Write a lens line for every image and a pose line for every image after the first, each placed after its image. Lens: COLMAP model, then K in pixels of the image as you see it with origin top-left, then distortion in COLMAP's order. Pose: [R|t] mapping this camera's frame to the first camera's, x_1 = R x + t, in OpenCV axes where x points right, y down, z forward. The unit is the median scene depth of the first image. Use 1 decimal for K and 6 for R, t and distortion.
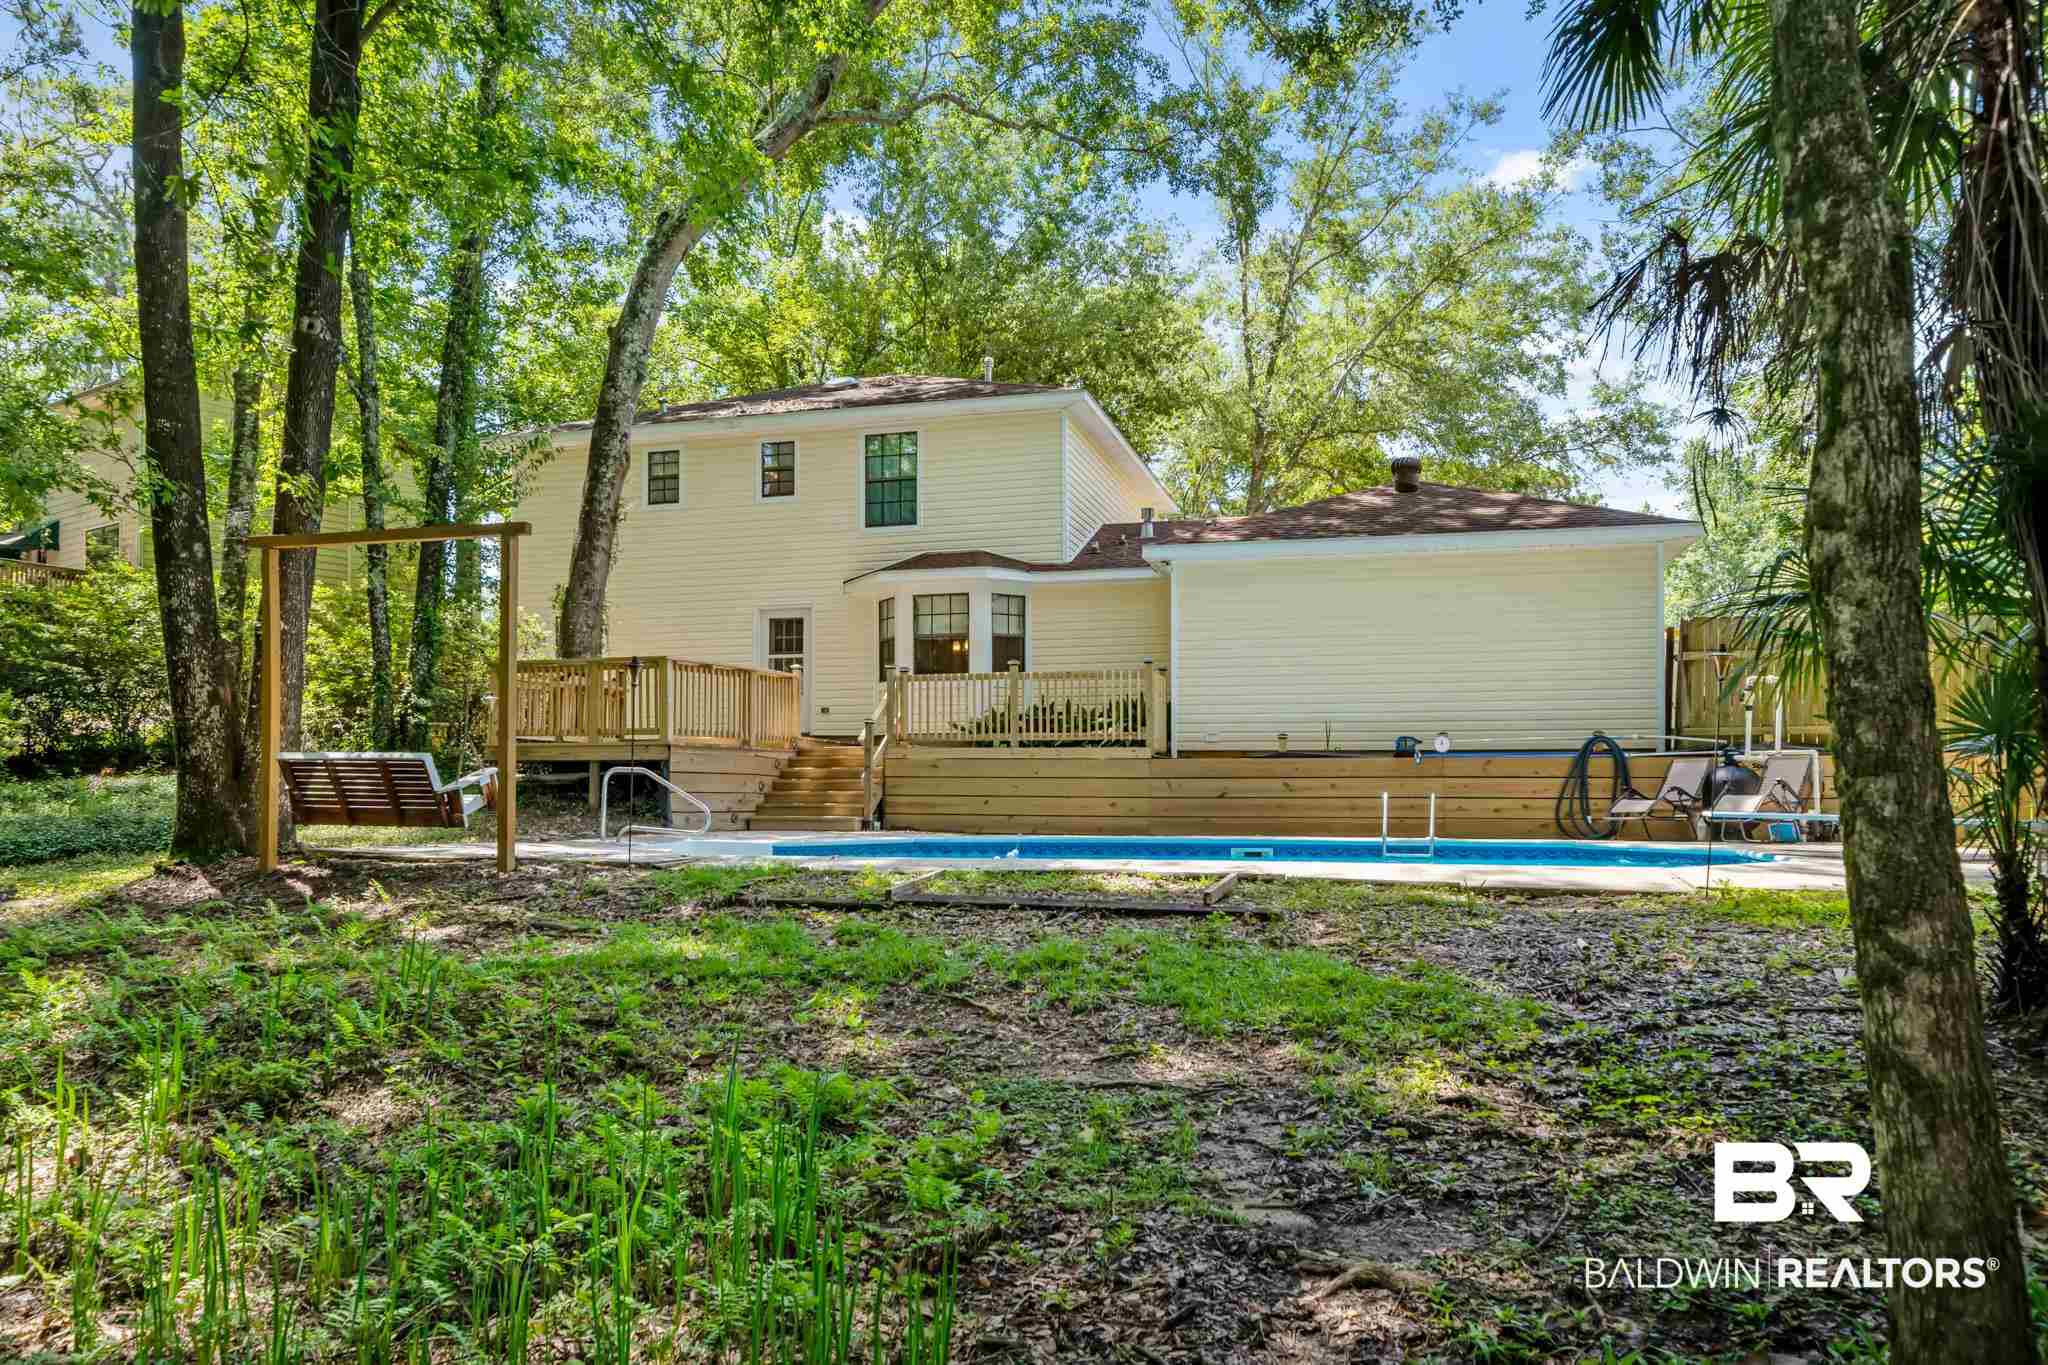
lens RADIAL K [[1467.6, 0, 964.0], [0, 1467.6, 716.6], [0, 0, 1]] dist [0.007989, -0.000178]
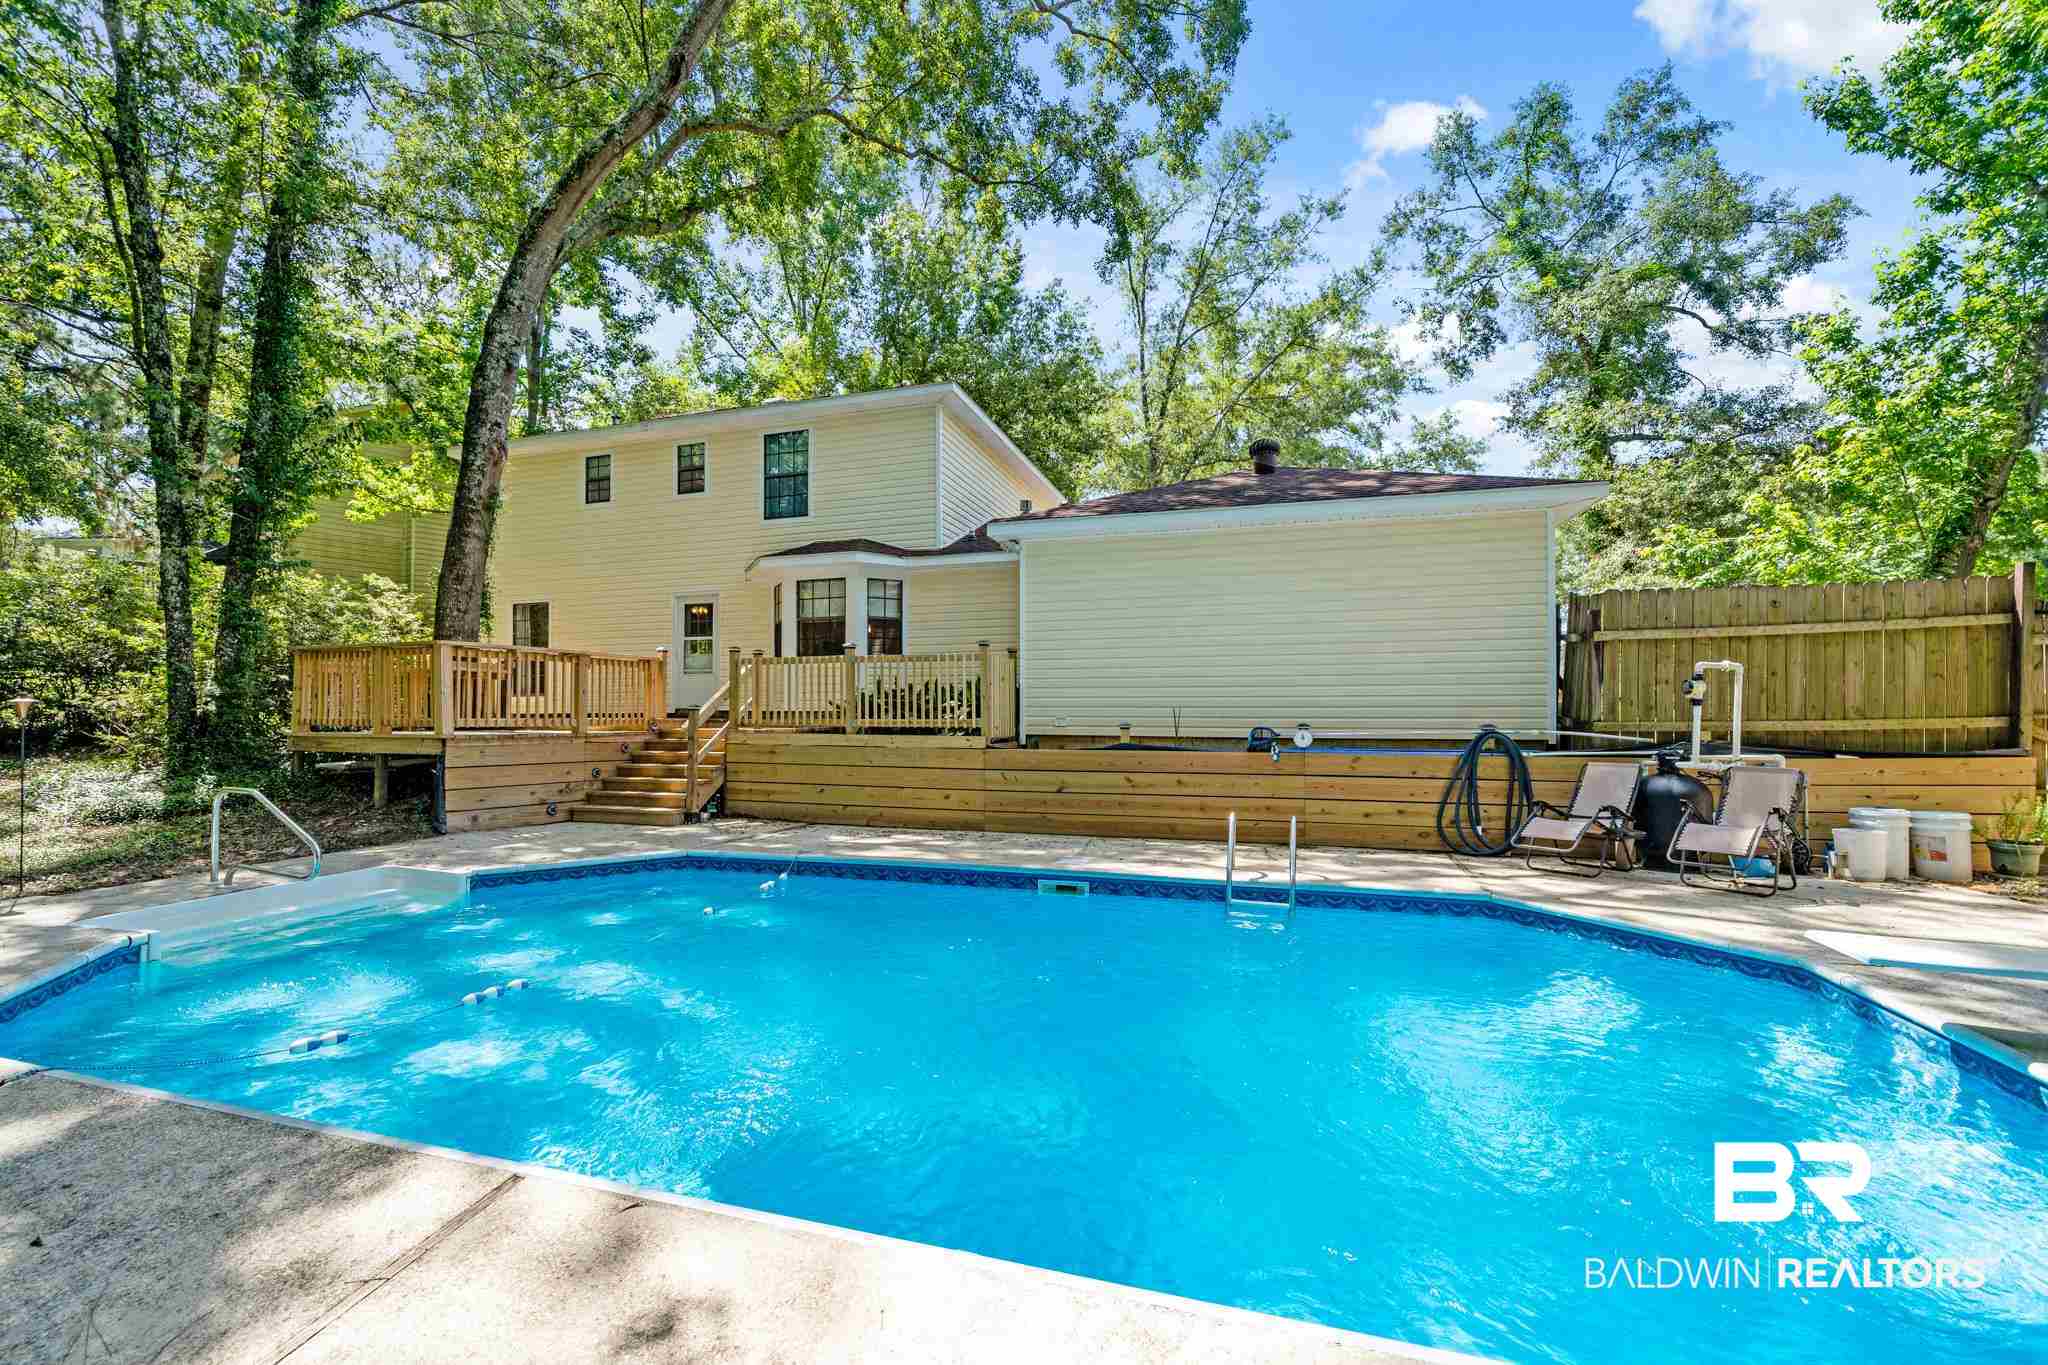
lens RADIAL K [[844.4, 0, 998.0], [0, 844.4, 679.9], [0, 0, 1]] dist [0.000588, -0.000240]
pose [[0.999759, -0.003772, -0.021623, 0.123166], [0.004003, 0.999935, 0.010663, -0.017074], [0.021582, -0.010747, 0.999709, 0.392619]]
